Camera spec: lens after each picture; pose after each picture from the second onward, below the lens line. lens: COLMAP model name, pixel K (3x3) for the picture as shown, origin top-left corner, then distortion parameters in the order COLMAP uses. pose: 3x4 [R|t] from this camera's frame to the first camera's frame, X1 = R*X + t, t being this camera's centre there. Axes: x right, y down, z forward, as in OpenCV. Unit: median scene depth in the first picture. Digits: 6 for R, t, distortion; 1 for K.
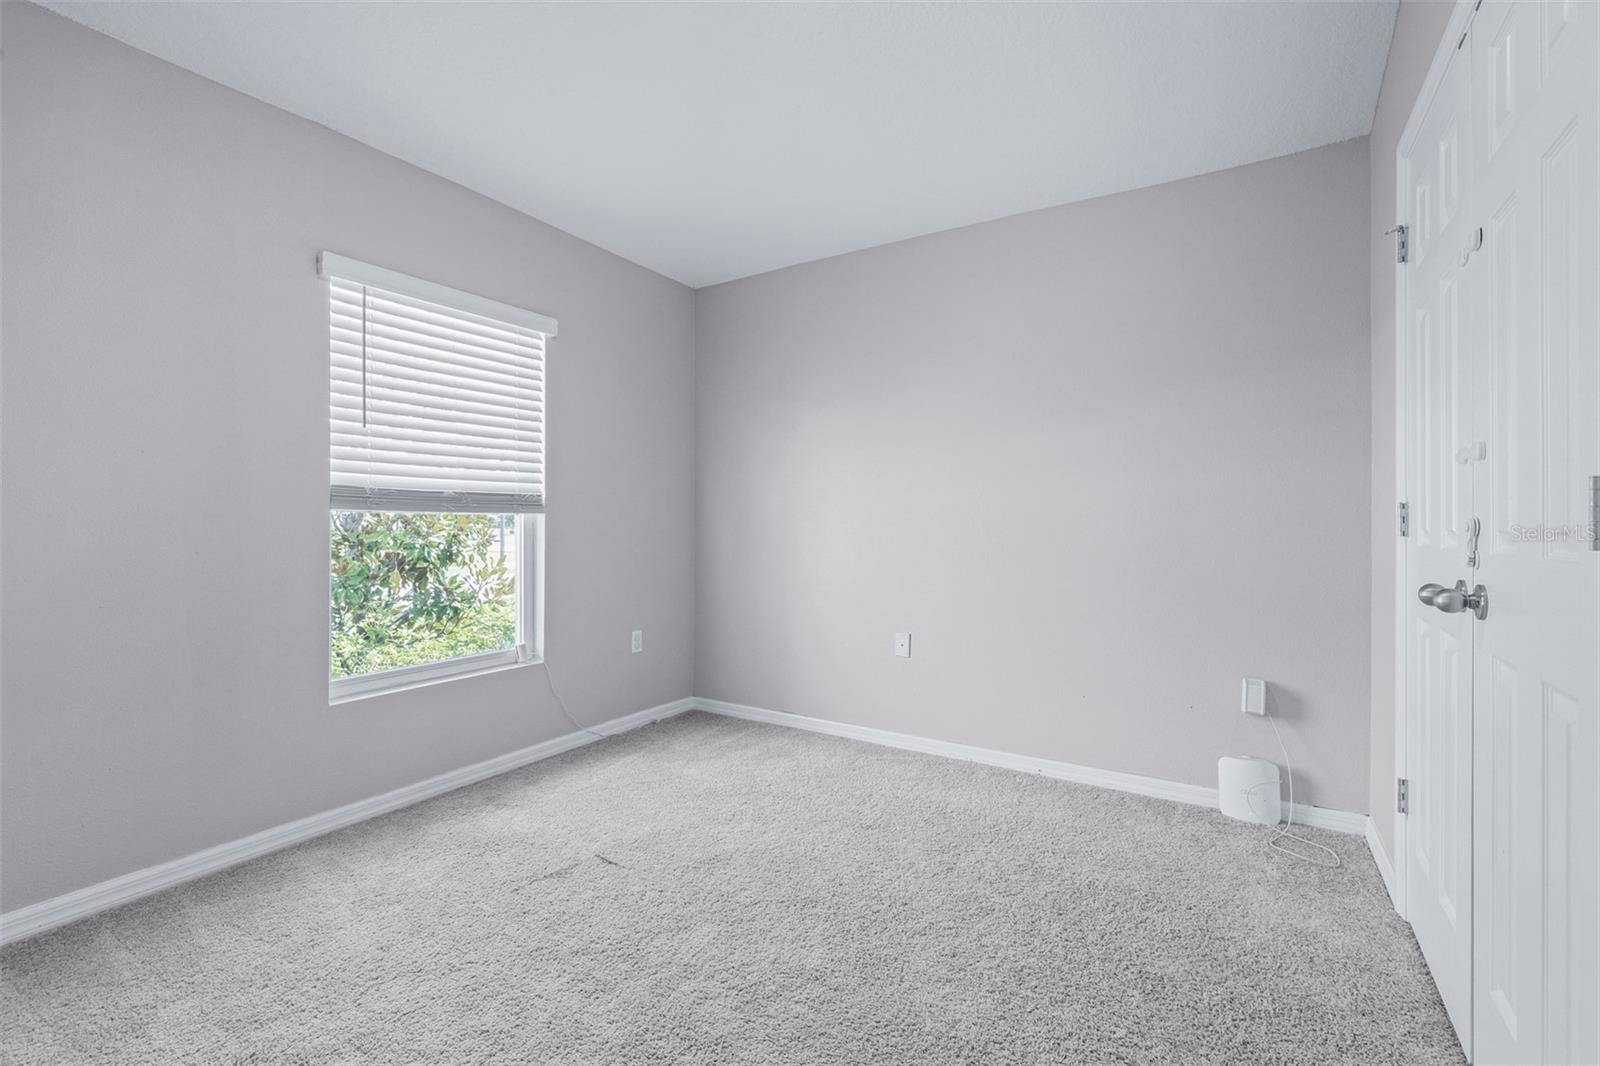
lens RADIAL K [[680.2, 0, 798.4], [0, 680.2, 529.8], [0, 0, 1]] dist [-0.004521, 0.000316]
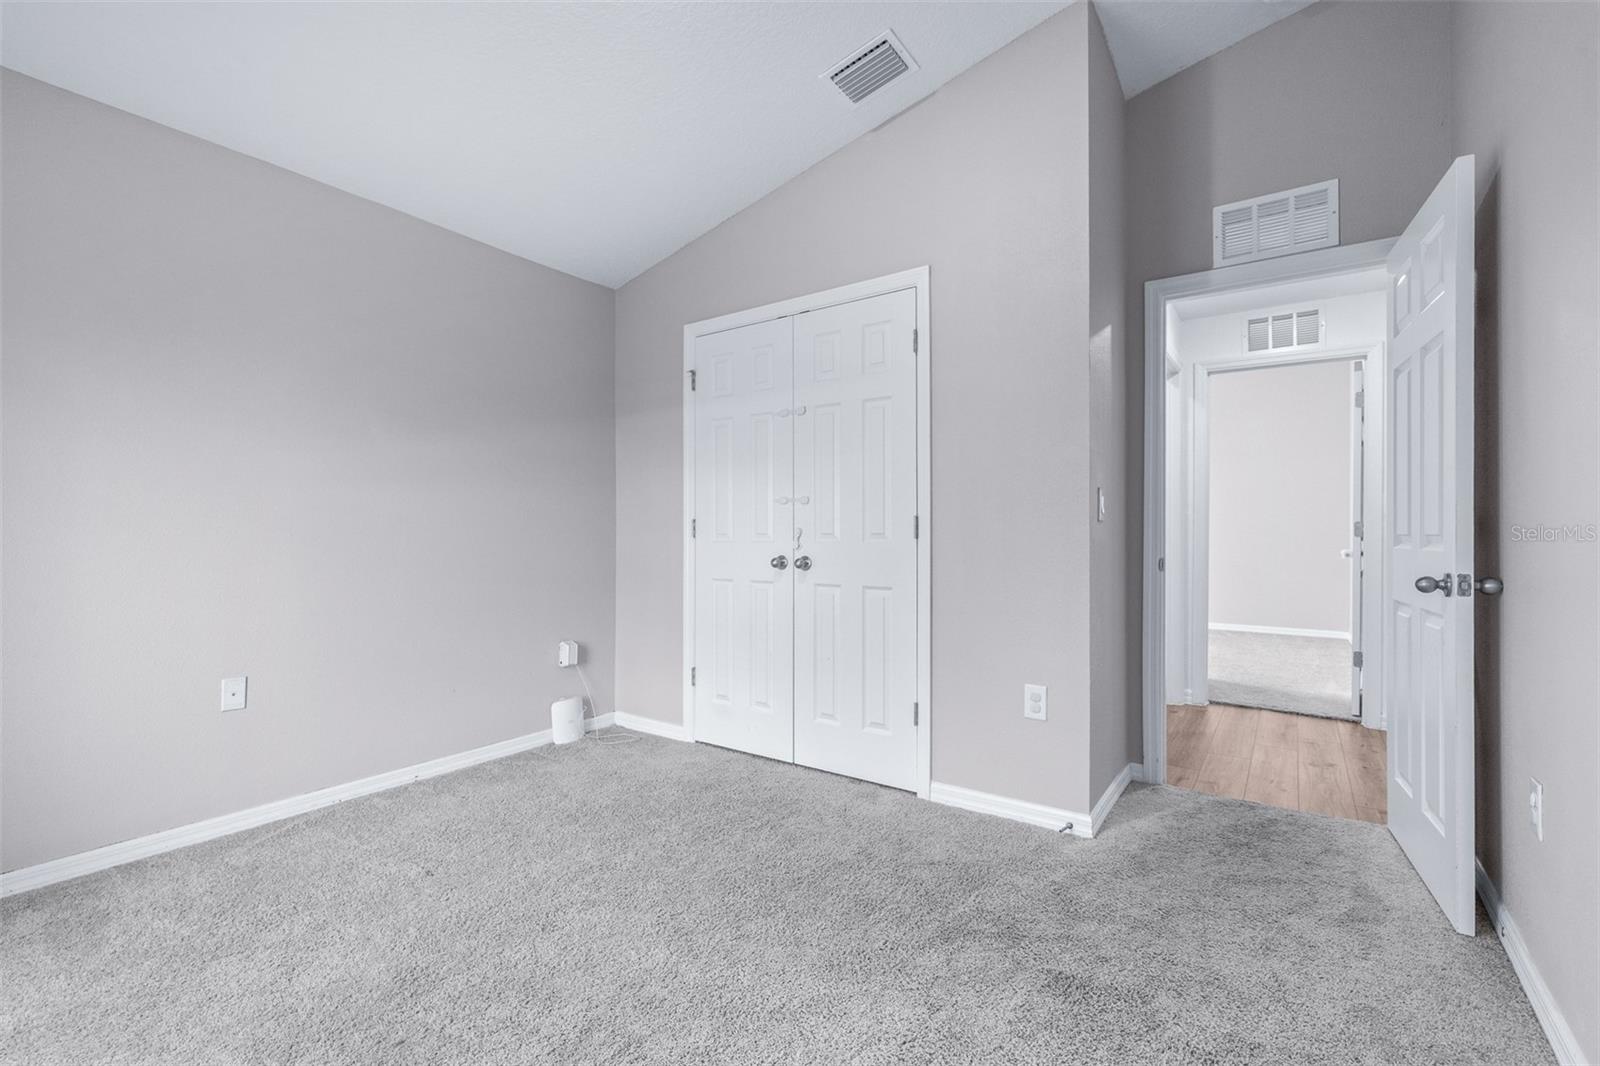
lens RADIAL K [[680.2, 0, 798.3], [0, 680.2, 531.0], [0, 0, 1]] dist [-0.004521, 0.000316]
pose [[0.057416, -0.001352, 0.998349, -0.648726], [0.000735, 0.999999, 0.001312, -0.012543], [-0.998350, 0.000659, 0.057417, 0.392176]]
